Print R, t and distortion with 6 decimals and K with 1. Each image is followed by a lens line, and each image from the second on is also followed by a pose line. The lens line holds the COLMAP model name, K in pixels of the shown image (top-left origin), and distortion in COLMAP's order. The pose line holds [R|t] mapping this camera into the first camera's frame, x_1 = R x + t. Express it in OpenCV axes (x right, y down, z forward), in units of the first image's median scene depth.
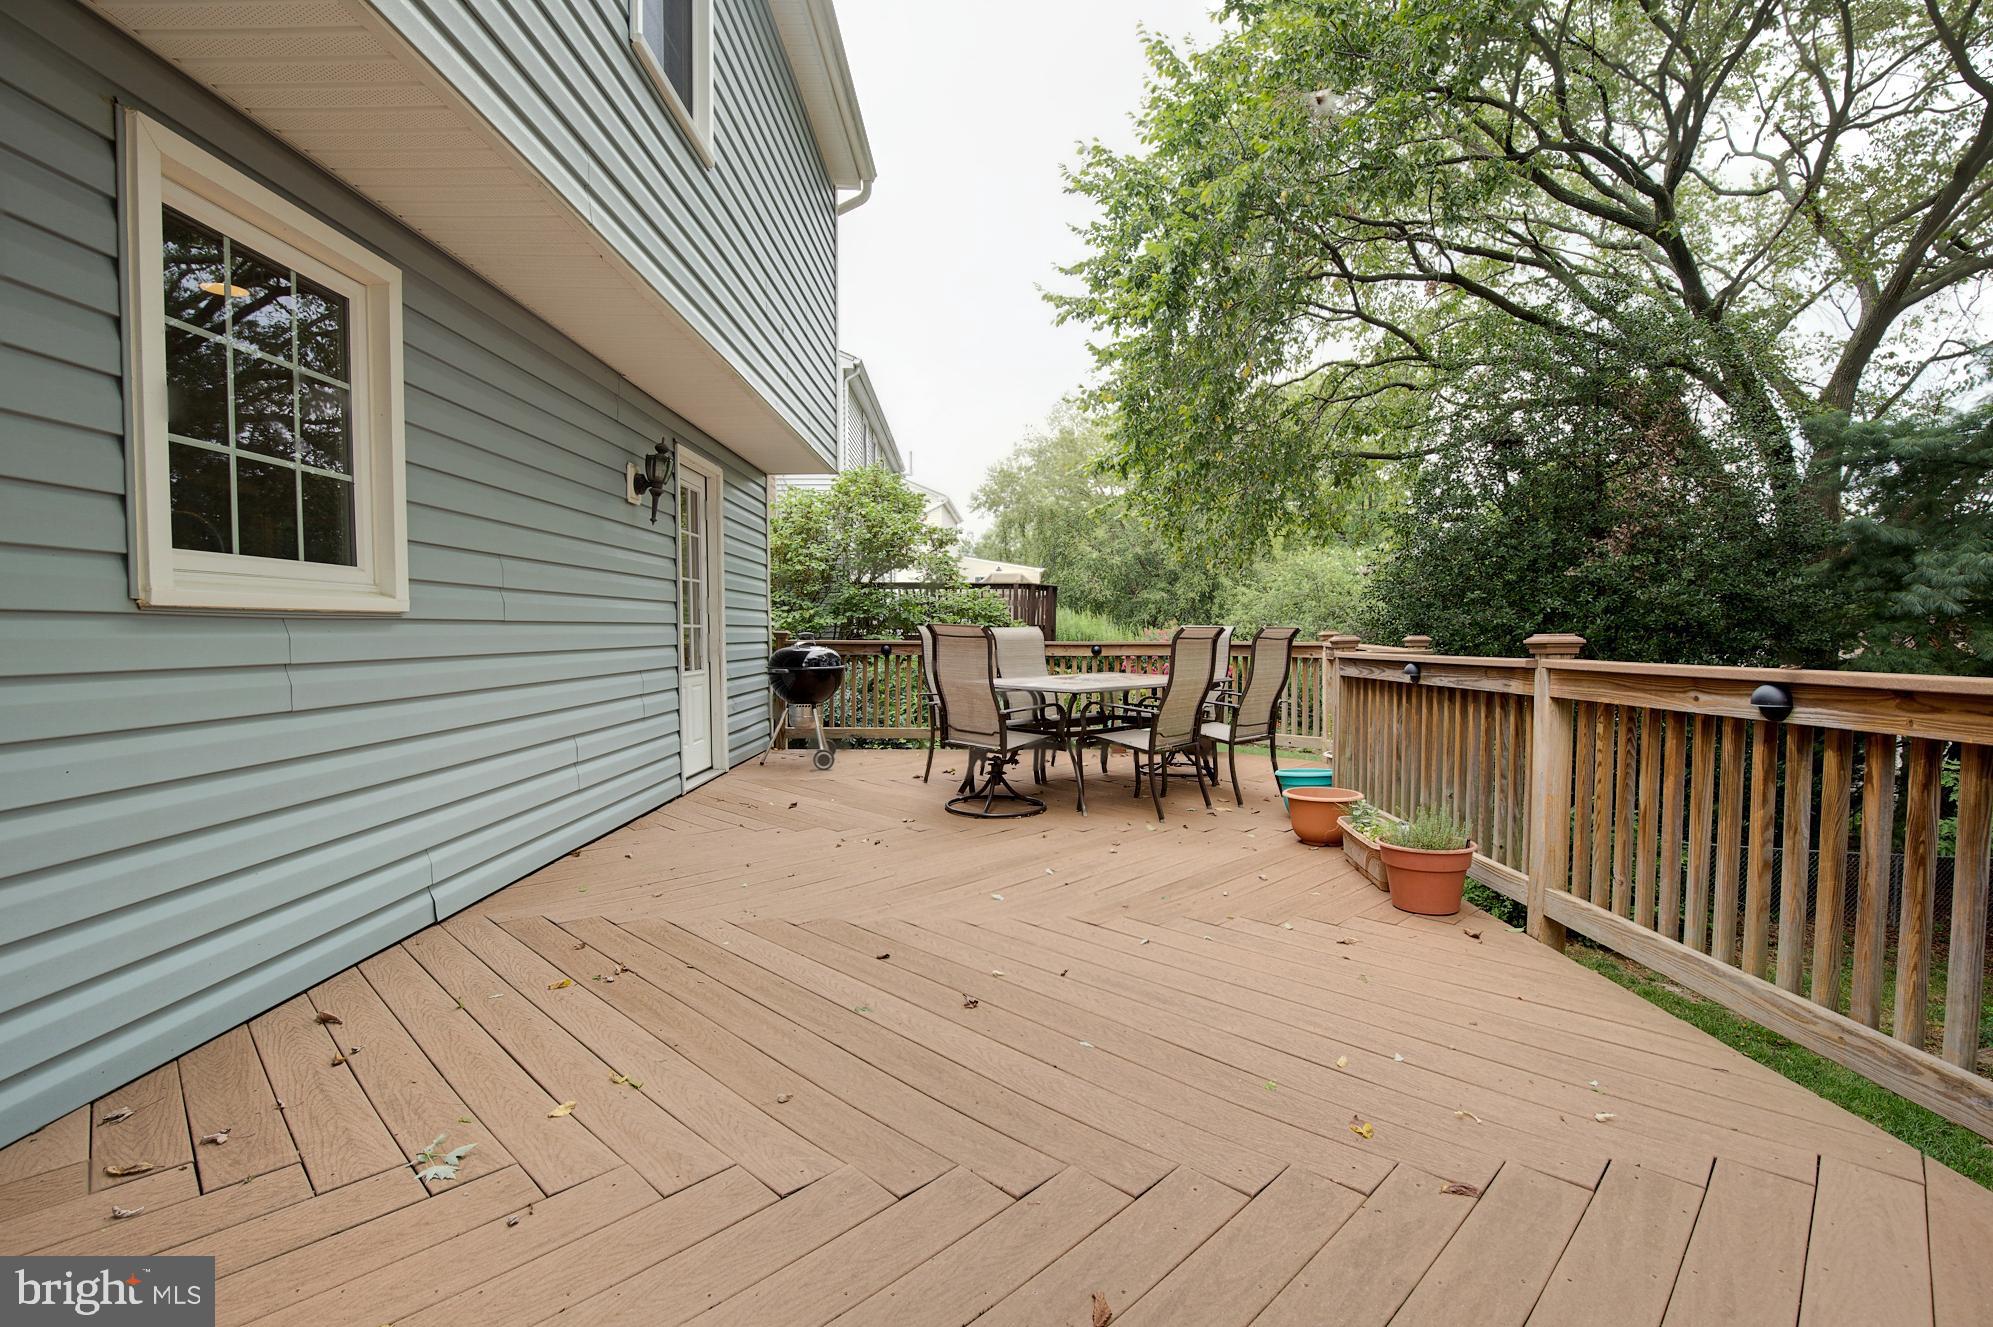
lens RADIAL K [[949.7, 0, 995.3], [0, 949.7, 655.3], [0, 0, 1]] dist [-0.035274, 0.015643]
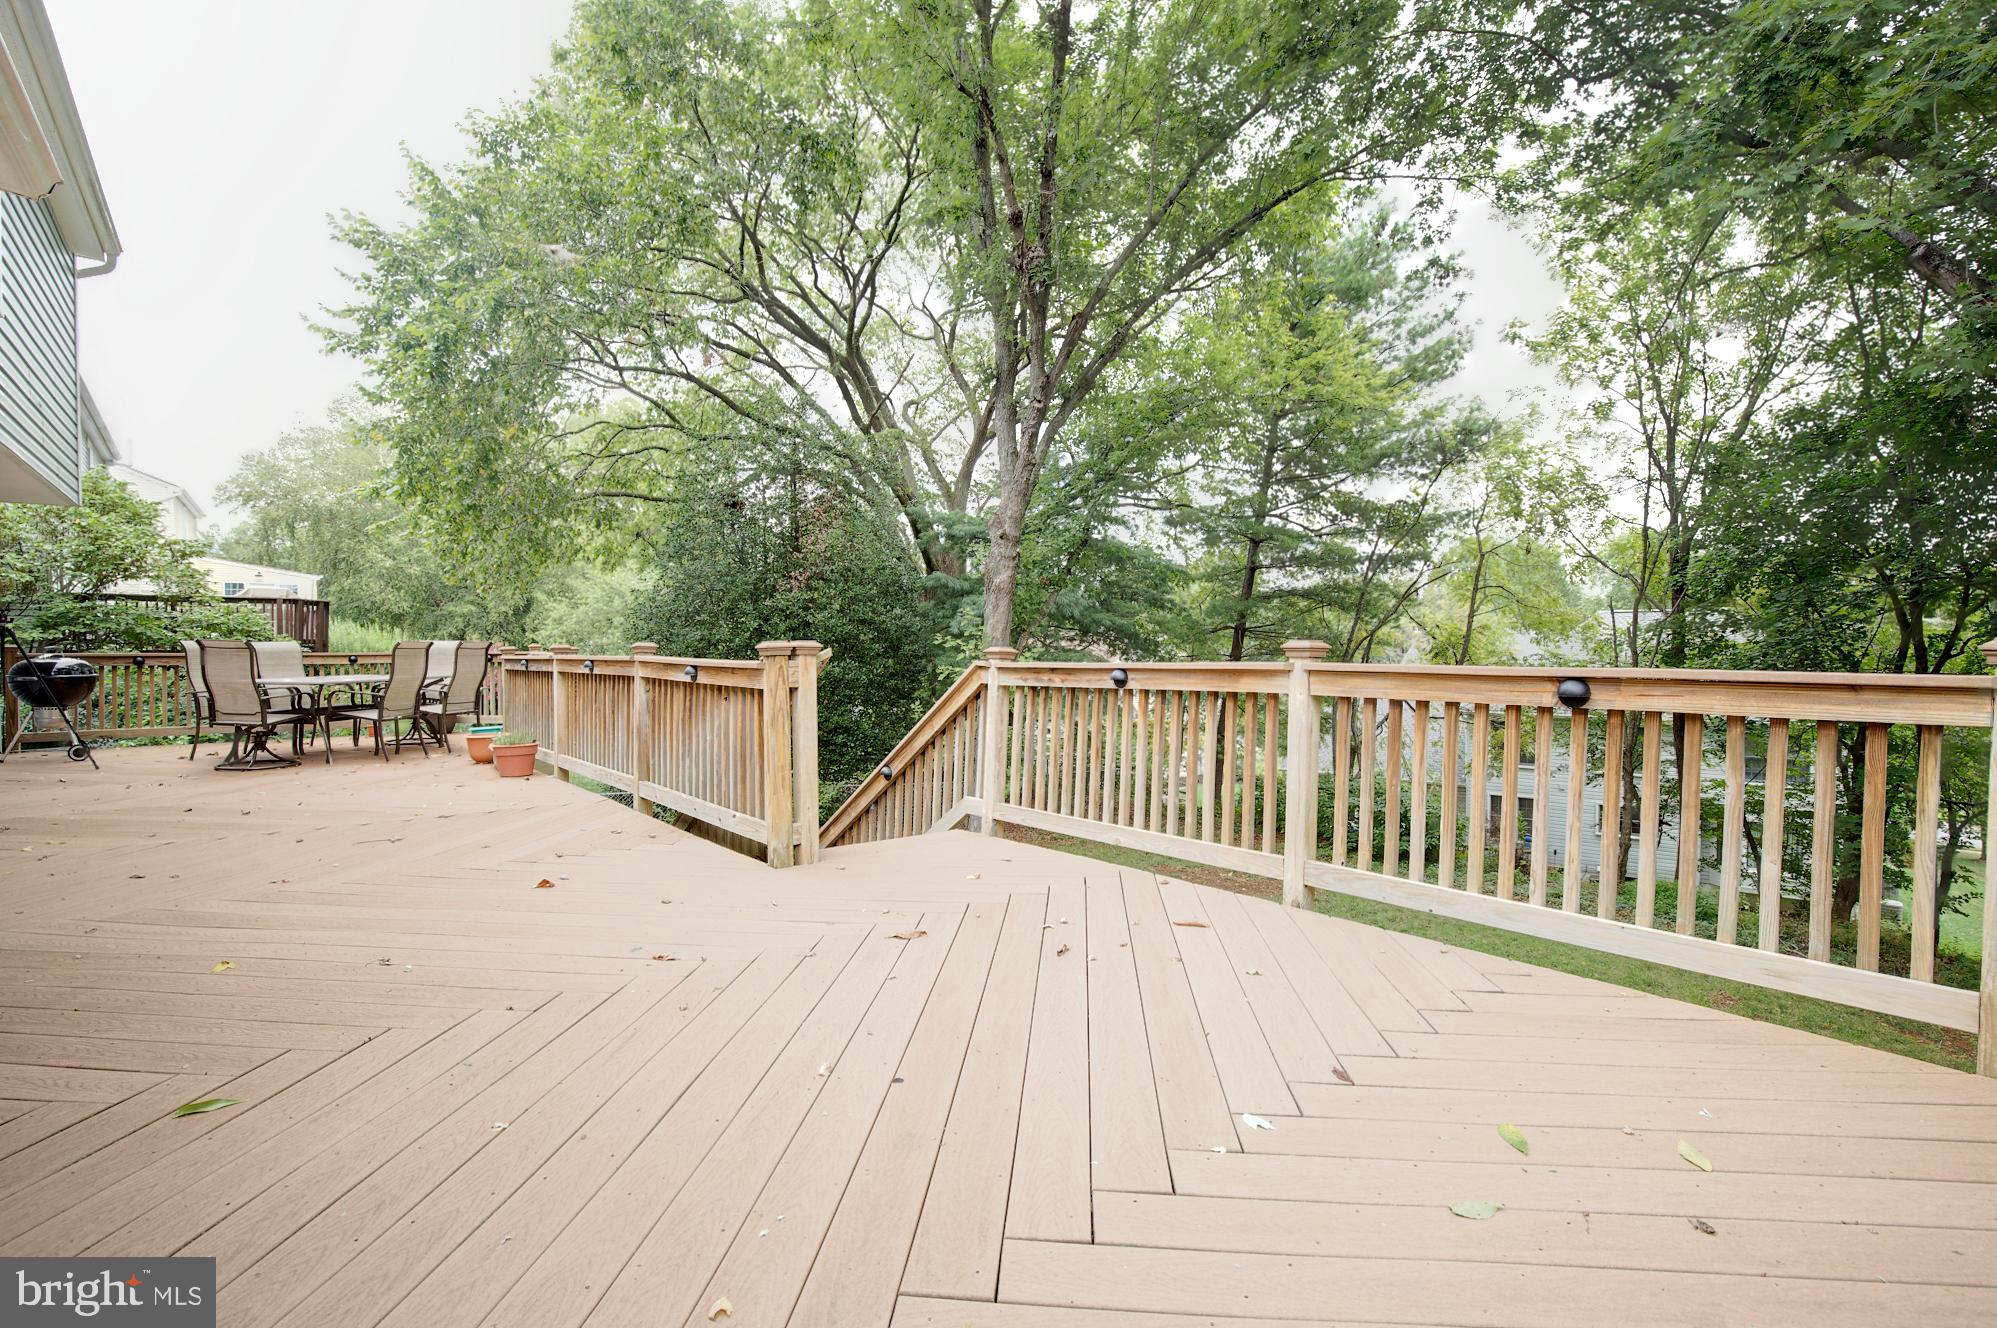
lens RADIAL K [[951.6, 0, 997.3], [0, 951.6, 655.8], [0, 0, 1]] dist [-0.035274, 0.015643]
pose [[0.782946, -0.010362, 0.622003, -0.001501], [0.019311, 0.999784, -0.007653, 0.009874], [-0.621790, 0.018004, 0.782977, -0.329429]]
